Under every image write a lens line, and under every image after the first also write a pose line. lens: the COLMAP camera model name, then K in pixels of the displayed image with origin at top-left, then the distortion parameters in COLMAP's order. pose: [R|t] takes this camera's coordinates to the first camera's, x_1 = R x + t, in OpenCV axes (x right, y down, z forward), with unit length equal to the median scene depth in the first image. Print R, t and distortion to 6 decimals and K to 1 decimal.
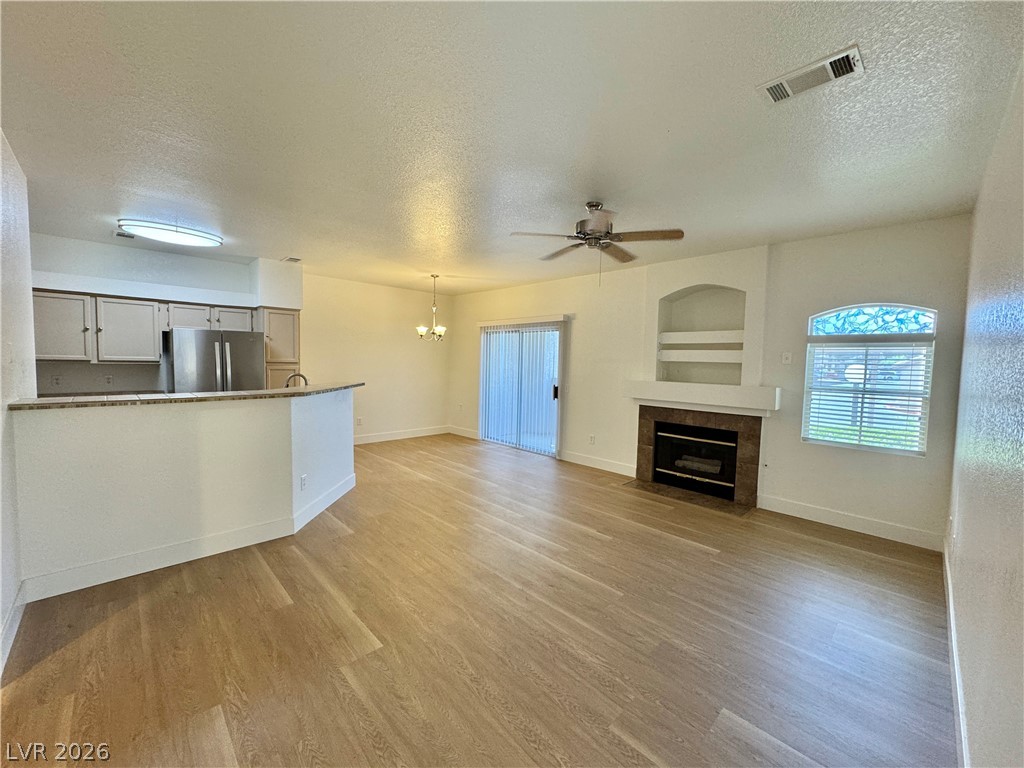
lens RADIAL K [[407.7, 0, 512.0], [0, 407.7, 384.0], [0, 0, 1]] dist [-0.003316, 0.000194]
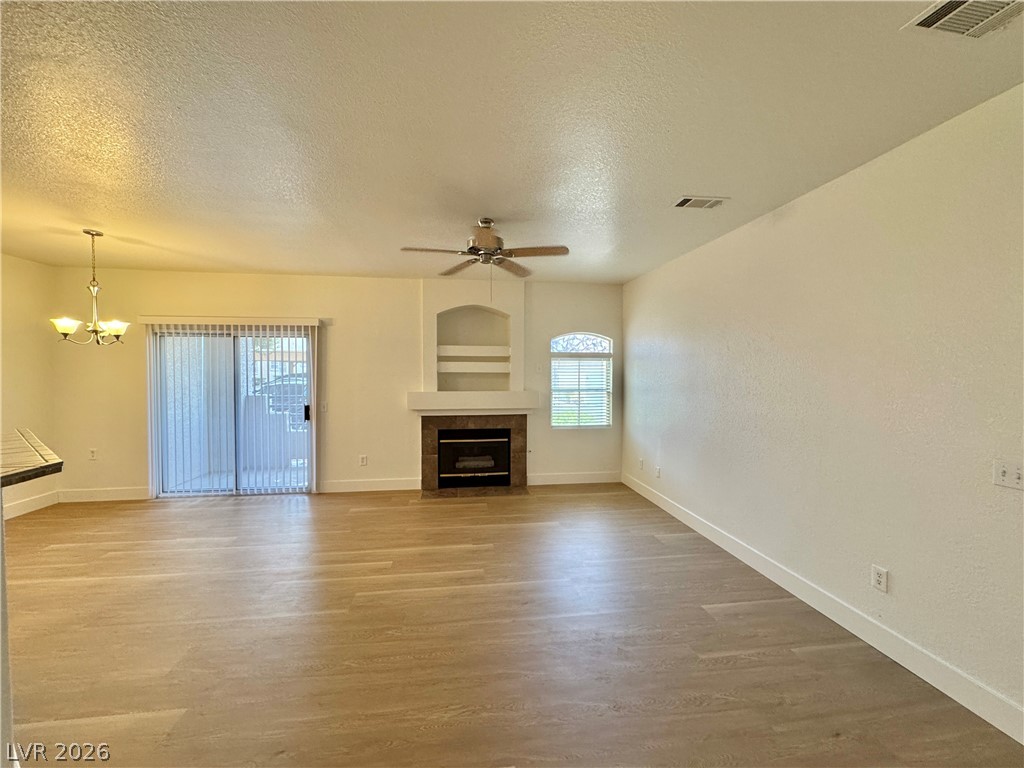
lens RADIAL K [[407.7, 0, 512.0], [0, 407.7, 384.0], [0, 0, 1]] dist [-0.003316, 0.000194]
pose [[0.591679, -0.043322, 0.805009, -0.428039], [0.059277, 0.998190, 0.010150, -0.029286], [-0.803992, 0.041713, 0.593176, 0.258458]]
